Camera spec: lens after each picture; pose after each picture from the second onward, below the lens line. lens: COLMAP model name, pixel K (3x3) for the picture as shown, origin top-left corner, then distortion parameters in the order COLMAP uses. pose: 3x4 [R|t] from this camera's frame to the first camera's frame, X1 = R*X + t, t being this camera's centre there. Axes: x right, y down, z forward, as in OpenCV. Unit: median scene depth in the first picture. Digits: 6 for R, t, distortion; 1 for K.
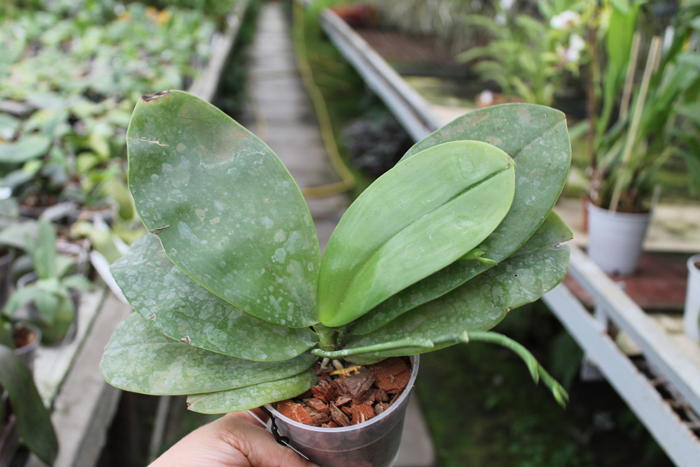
lens RADIAL K [[765.2, 0, 346.8], [0, 765.2, 240.7], [0, 0, 1]] dist [-0.084115, 0.000000]
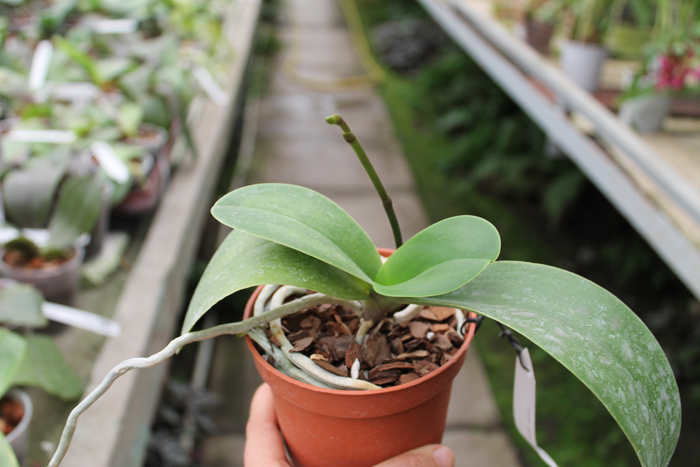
lens RADIAL K [[765.2, 0, 345.6], [0, 765.2, 229.7], [0, 0, 1]] dist [-0.084115, 0.000000]
pose [[0.999252, 0.021019, -0.032475, -0.007368], [-0.018181, 0.996186, 0.085339, 0.093949], [0.034145, -0.084685, 0.995823, -0.194607]]
